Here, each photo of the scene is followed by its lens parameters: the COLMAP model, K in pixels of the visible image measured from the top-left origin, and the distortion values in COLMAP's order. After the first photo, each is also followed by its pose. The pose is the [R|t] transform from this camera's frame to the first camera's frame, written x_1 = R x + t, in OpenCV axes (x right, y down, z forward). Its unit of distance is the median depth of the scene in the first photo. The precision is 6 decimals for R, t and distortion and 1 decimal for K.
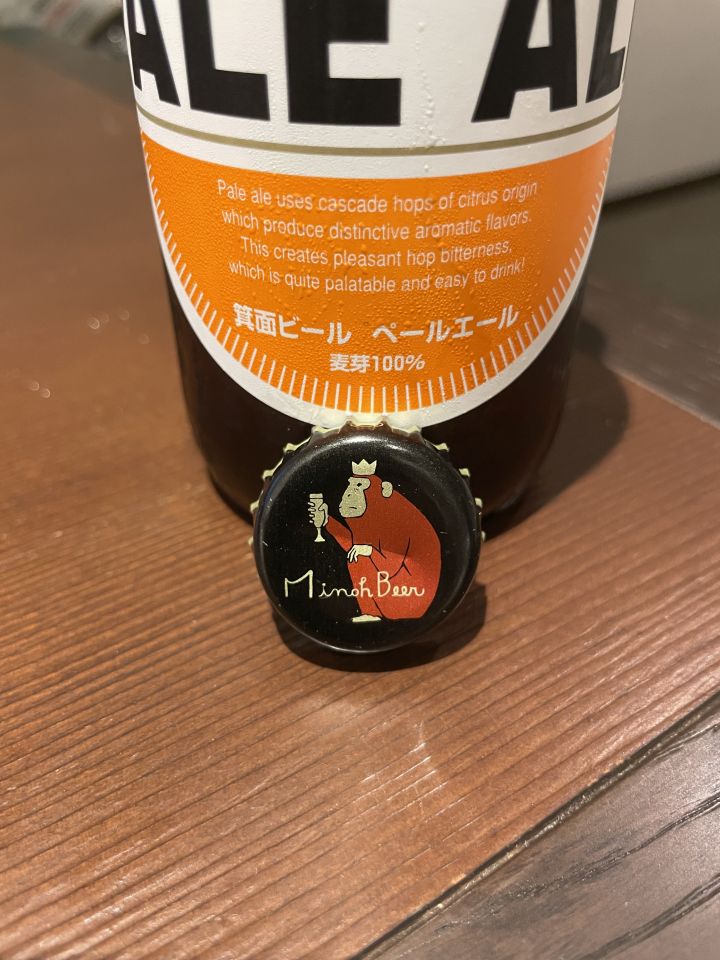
lens RADIAL K [[743.8, 0, 380.9], [0, 743.8, 482.8], [0, 0, 1]] dist [0.000020, -0.091870]
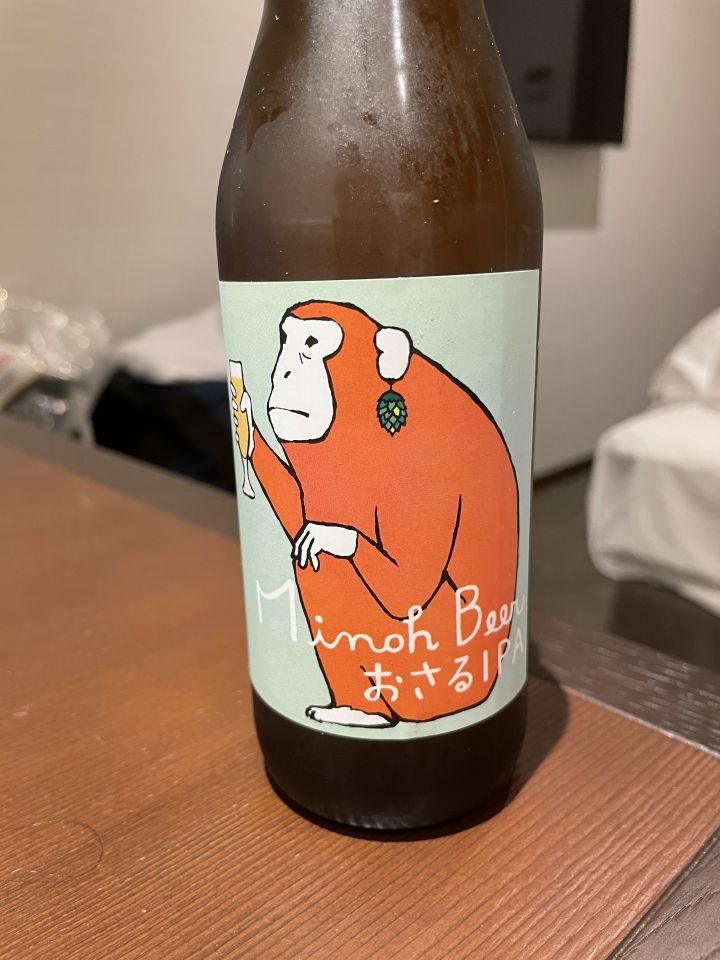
lens RADIAL K [[735.0, 0, 360.0], [0, 735.0, 480.0], [0, 0, 1]] dist [0.022890, -0.089723]
pose [[0.988589, -0.074883, 0.130703, -0.231384], [0.119110, 0.919770, -0.373947, -0.018138], [-0.092215, 0.385248, 0.918194, -0.570358]]
